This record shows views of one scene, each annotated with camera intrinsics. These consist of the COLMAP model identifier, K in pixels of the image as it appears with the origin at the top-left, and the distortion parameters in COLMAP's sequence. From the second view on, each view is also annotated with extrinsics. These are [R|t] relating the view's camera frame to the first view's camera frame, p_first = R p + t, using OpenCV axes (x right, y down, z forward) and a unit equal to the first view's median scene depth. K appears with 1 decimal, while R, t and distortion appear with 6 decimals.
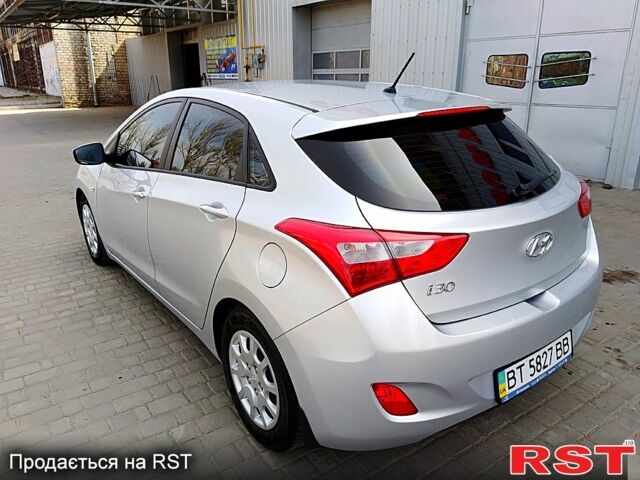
lens RADIAL K [[523.1, 0, 318.2], [0, 523.1, 243.3], [0, 0, 1]] dist [0.012252, -0.013851]
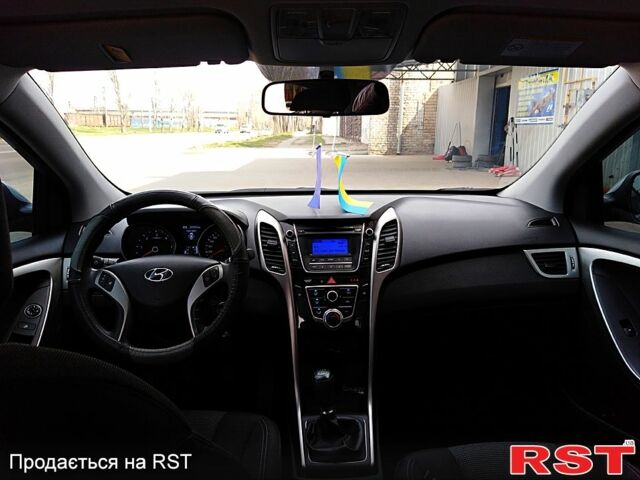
lens RADIAL K [[523.1, 0, 320.3], [0, 523.1, 240.6], [0, 0, 1]] dist [0.012252, -0.013851]
pose [[0.839029, 0.116819, -0.531398, -0.006073], [-0.169733, 0.984136, -0.051647, -0.027818], [0.516935, 0.133529, 0.845546, 0.121009]]
